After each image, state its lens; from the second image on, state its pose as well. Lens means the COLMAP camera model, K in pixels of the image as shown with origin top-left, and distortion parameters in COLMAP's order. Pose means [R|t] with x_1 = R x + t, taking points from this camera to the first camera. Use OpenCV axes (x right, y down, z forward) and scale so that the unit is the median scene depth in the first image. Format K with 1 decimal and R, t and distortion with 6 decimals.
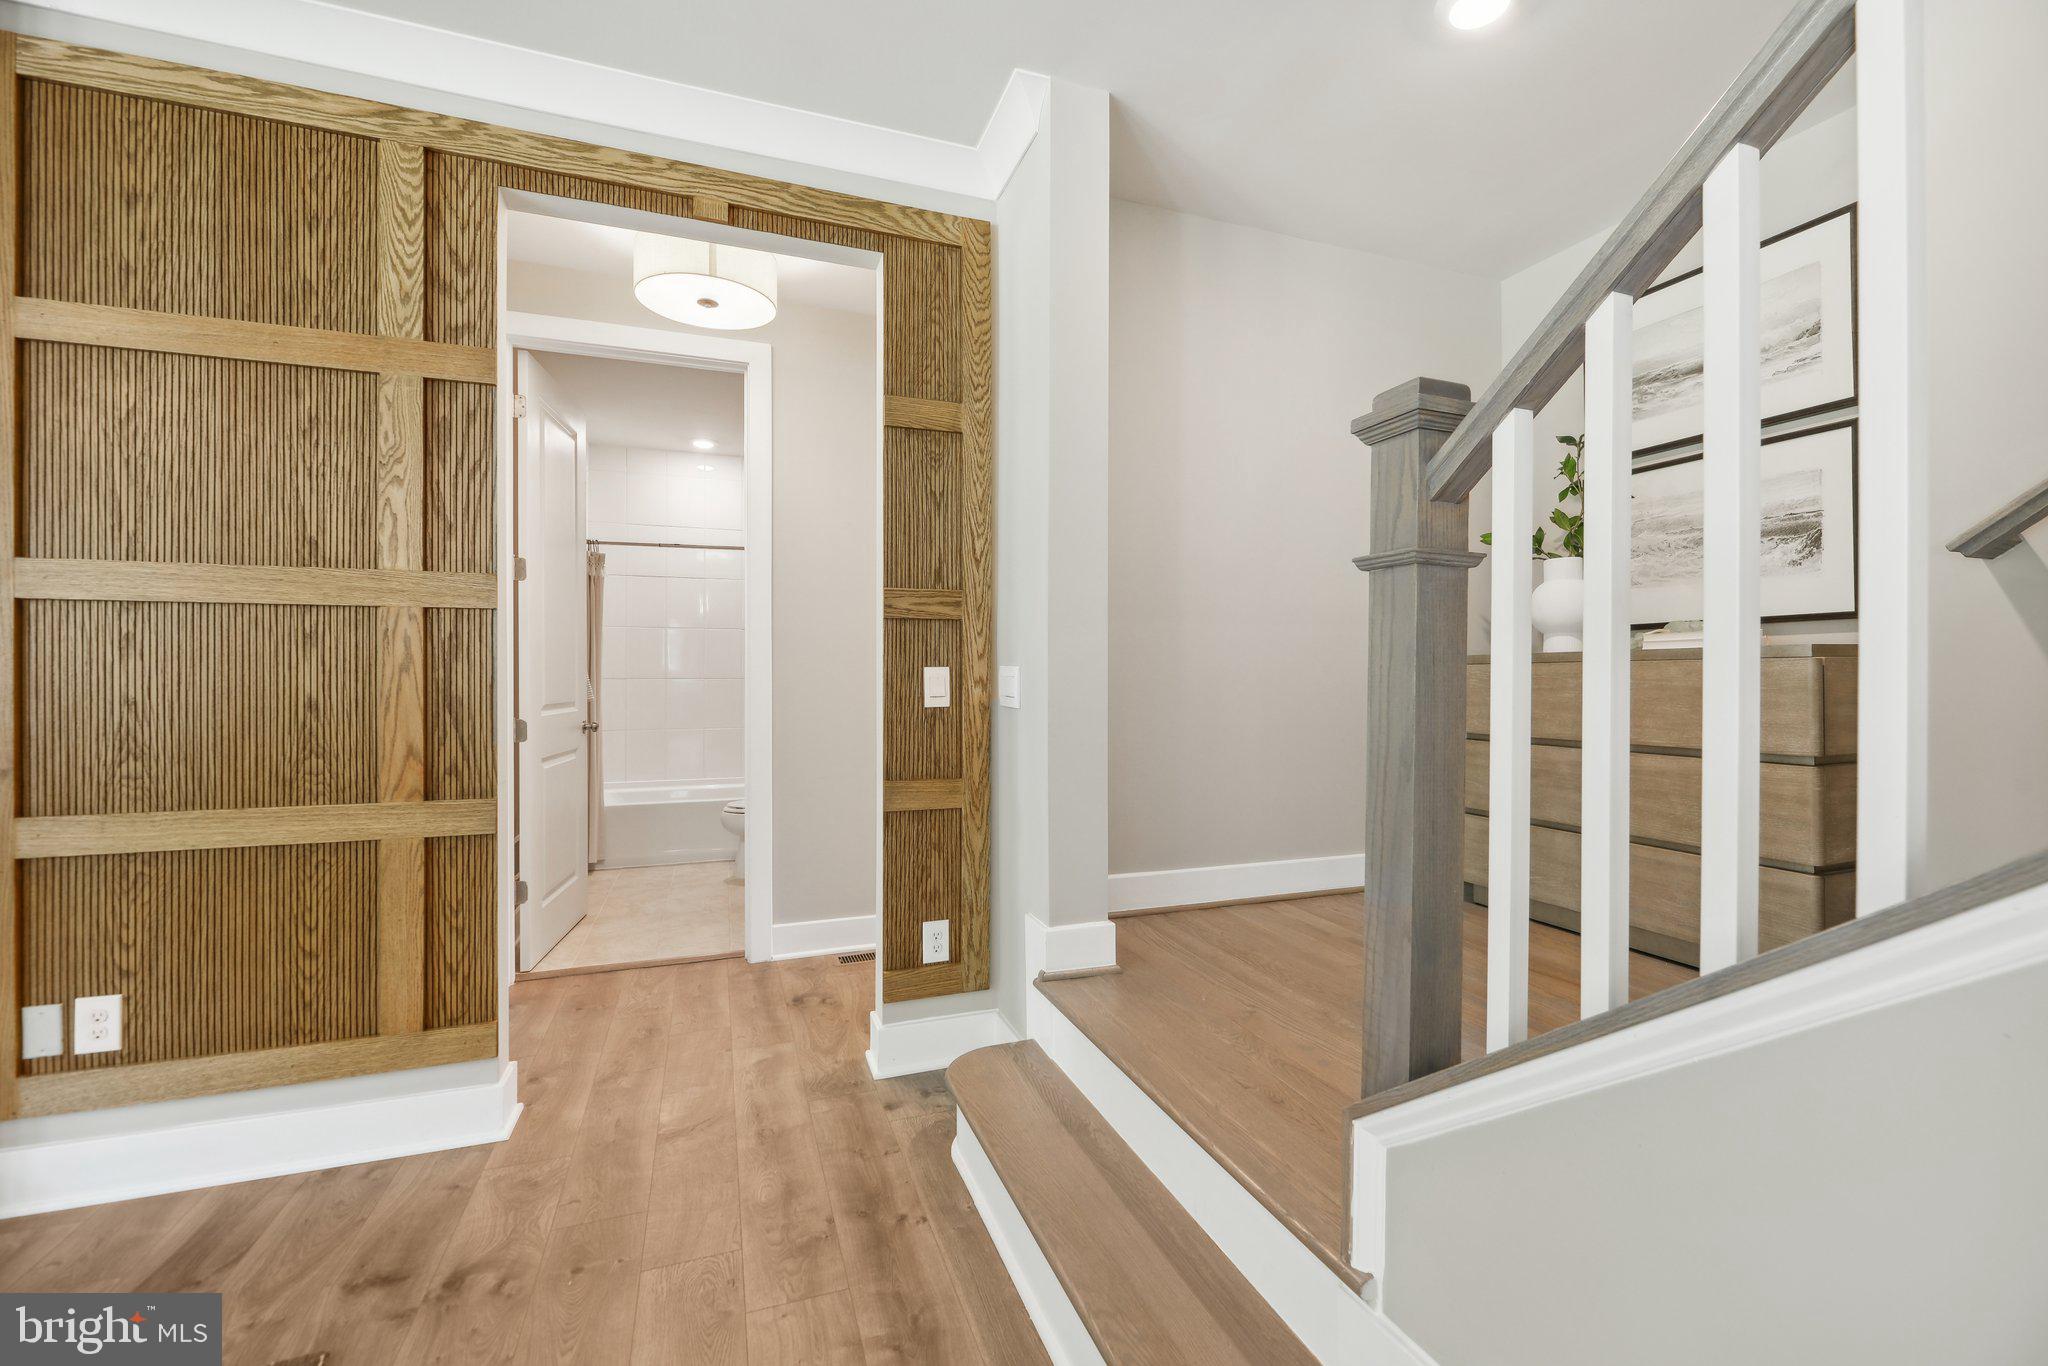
lens RADIAL K [[883.7, 0, 1020.9], [0, 883.7, 674.7], [0, 0, 1]] dist [0.006004, -0.004668]
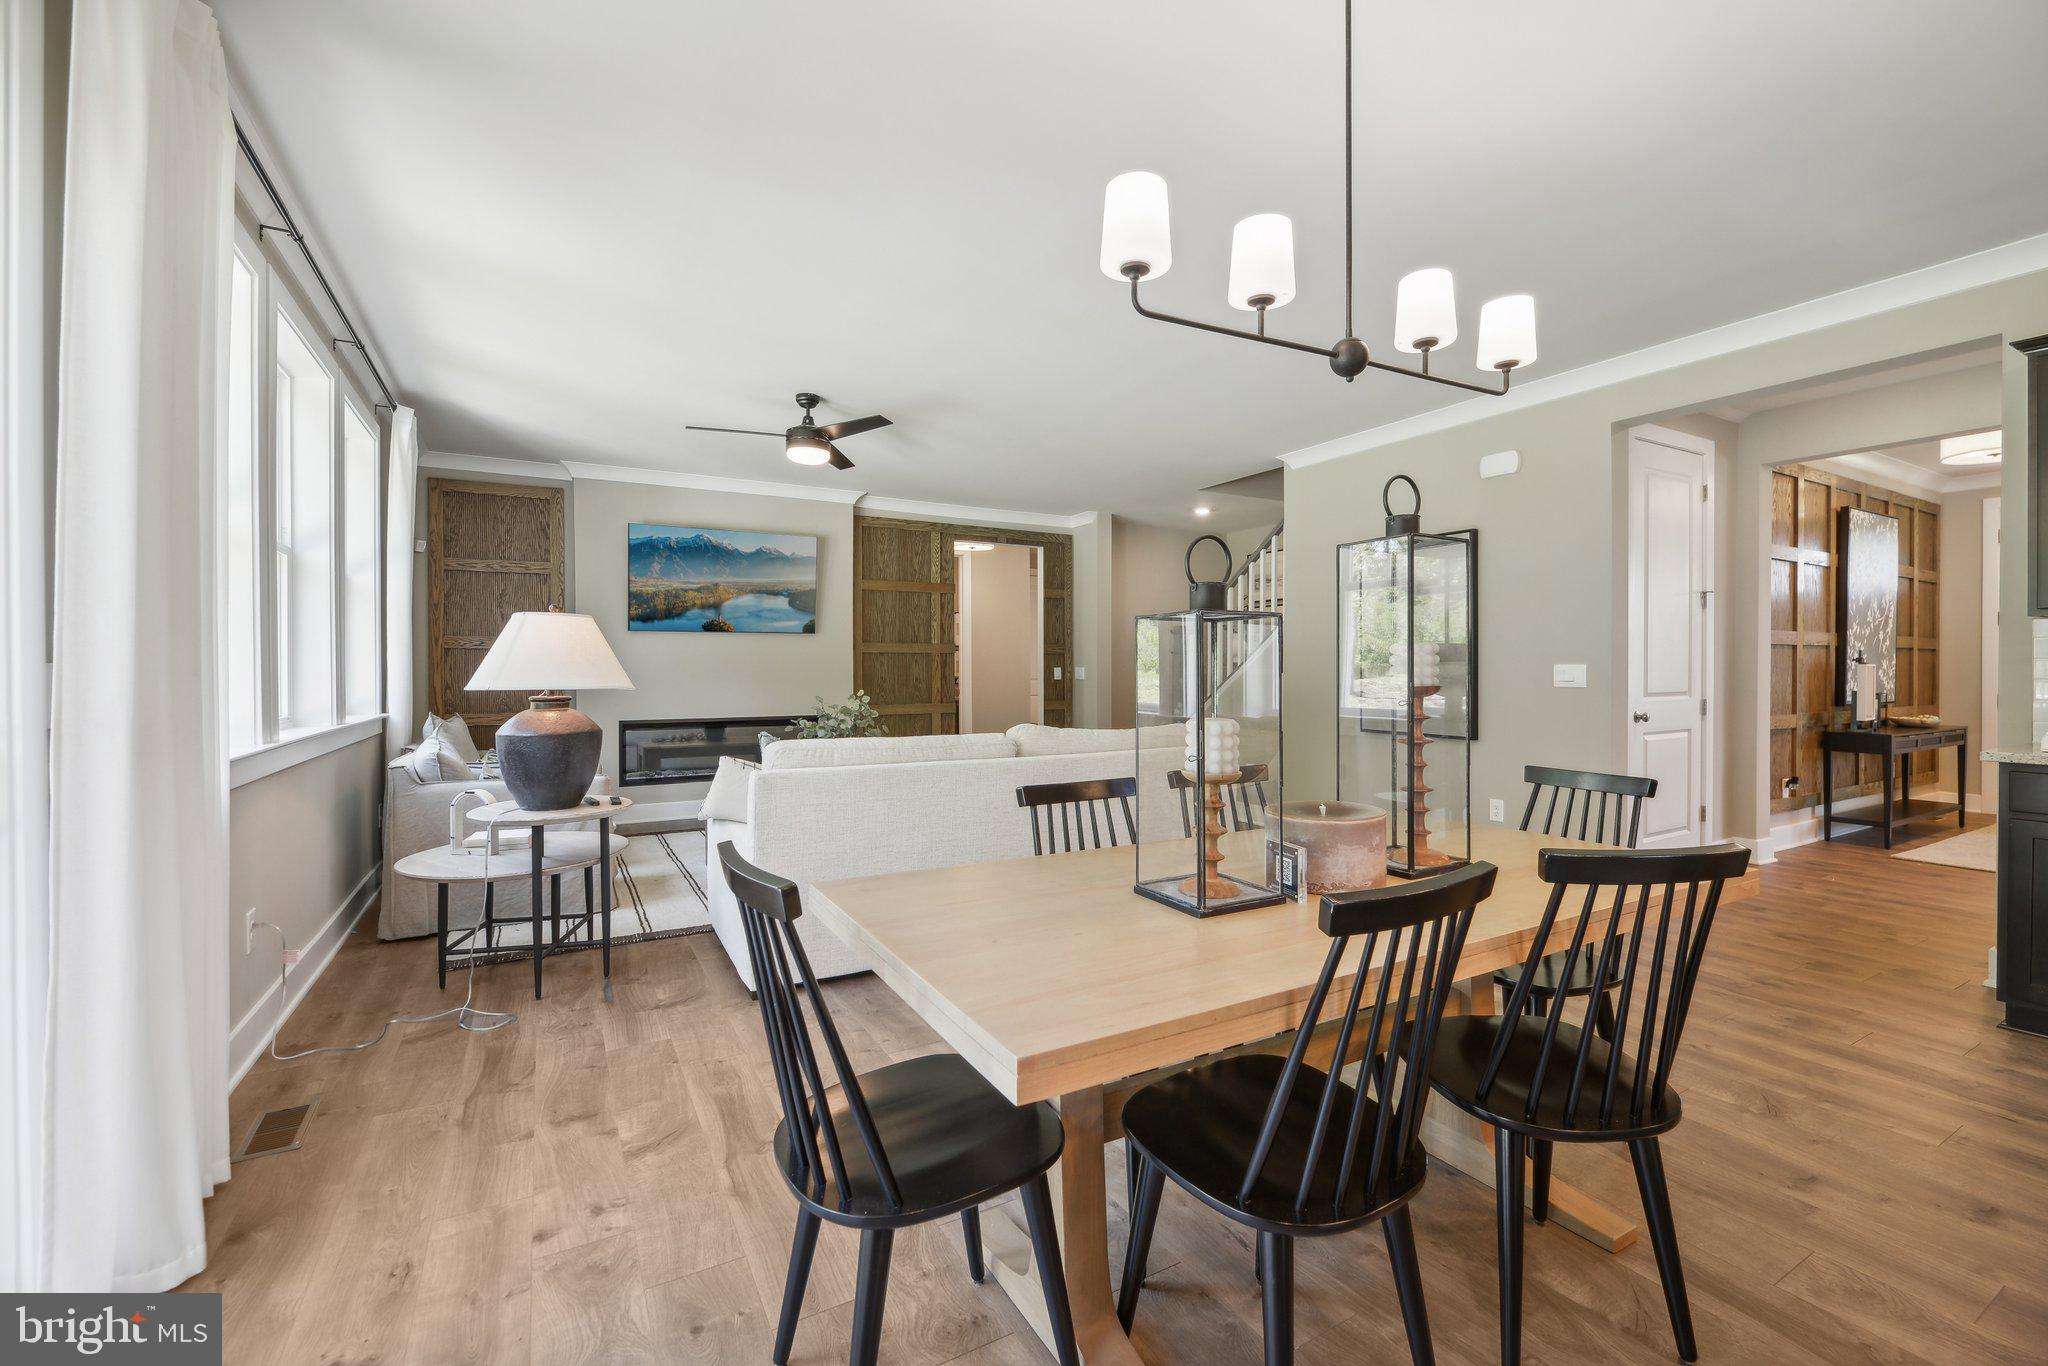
lens RADIAL K [[883.7, 0, 1050.4], [0, 883.7, 675.4], [0, 0, 1]] dist [0.006004, -0.004668]
pose [[0.984395, -0.004777, 0.175910, -0.784527], [0.003827, 0.999976, 0.005742, 0.000071], [-0.175933, -0.004980, 0.984389, -2.535006]]
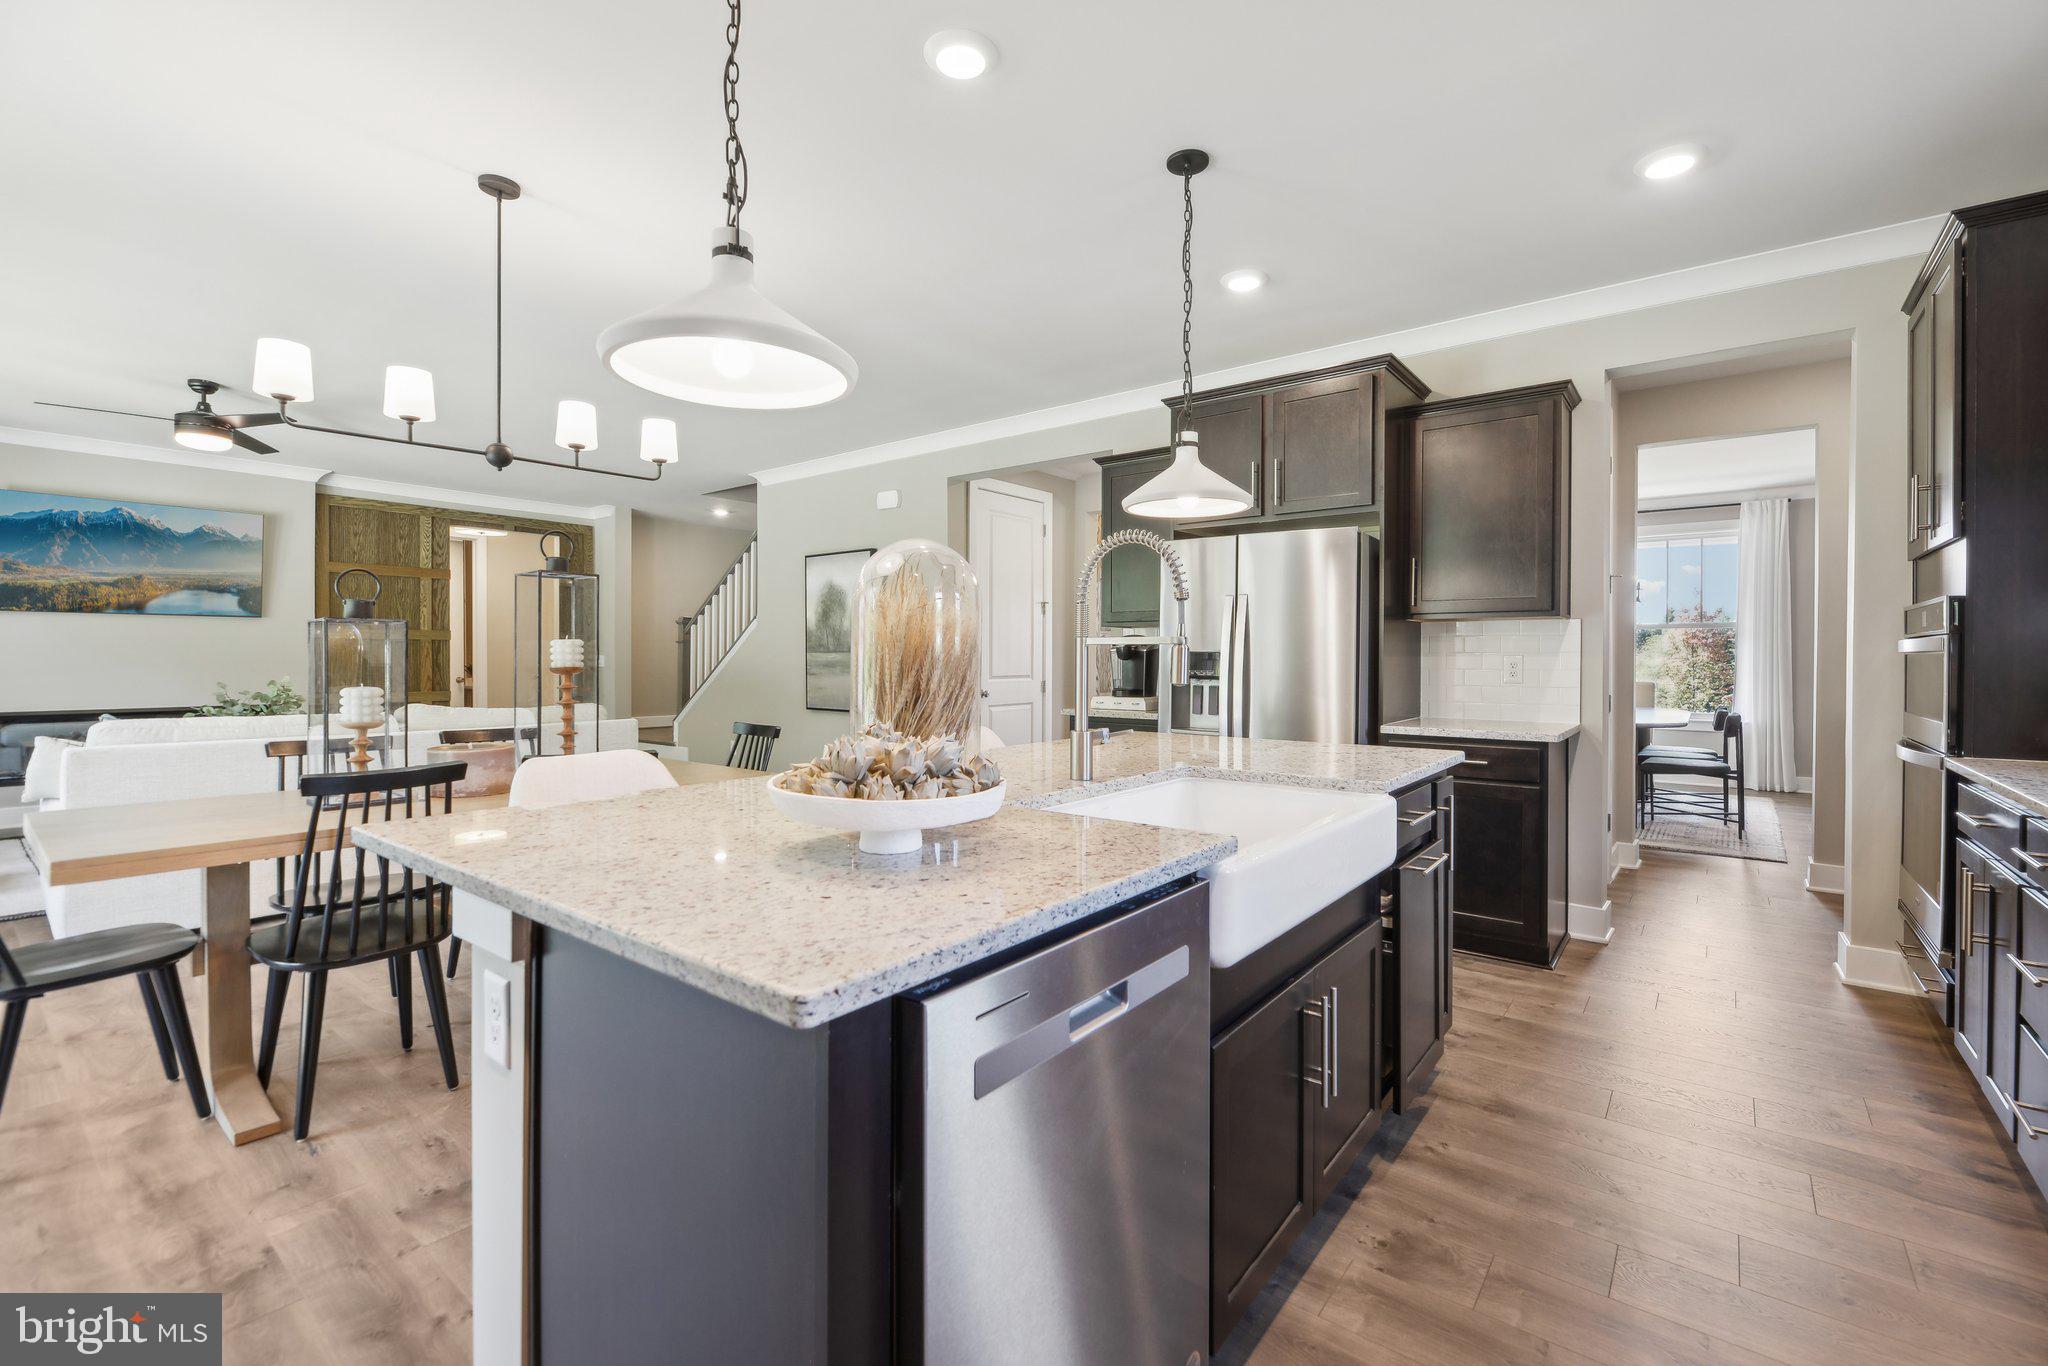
lens RADIAL K [[883.7, 0, 1032.5], [0, 883.7, 664.4], [0, 0, 1]] dist [0.006004, -0.004668]
pose [[0.846266, -0.003723, 0.532748, -0.463505], [0.000358, 0.999979, 0.006421, 0.003082], [-0.532761, -0.005243, 0.846250, -3.140447]]
